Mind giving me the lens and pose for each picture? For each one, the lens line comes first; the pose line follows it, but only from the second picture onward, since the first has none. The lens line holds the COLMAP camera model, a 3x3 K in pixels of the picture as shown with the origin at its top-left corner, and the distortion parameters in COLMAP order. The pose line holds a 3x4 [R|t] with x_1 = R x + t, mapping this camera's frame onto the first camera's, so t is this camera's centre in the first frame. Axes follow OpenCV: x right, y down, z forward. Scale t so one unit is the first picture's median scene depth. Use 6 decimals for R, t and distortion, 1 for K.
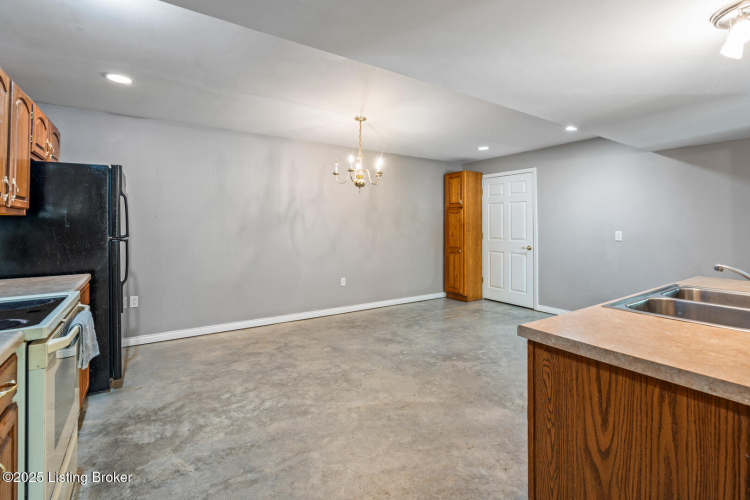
lens RADIAL K [[343.5, 0, 378.8], [0, 343.5, 225.4], [0, 0, 1]] dist [0.003299, 0.000709]
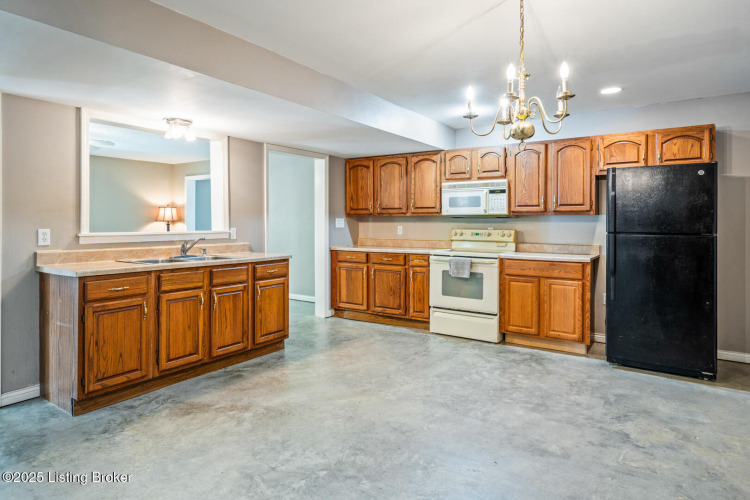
lens RADIAL K [[434.8, 0, 378.0], [0, 434.8, 223.7], [0, 0, 1]] dist [0.000857, -0.000057]
pose [[-0.926154, -0.001387, -0.377142, 0.445806], [-0.002160, 0.999996, 0.001625, 0.005745], [0.377138, 0.002320, -0.926154, 1.869603]]
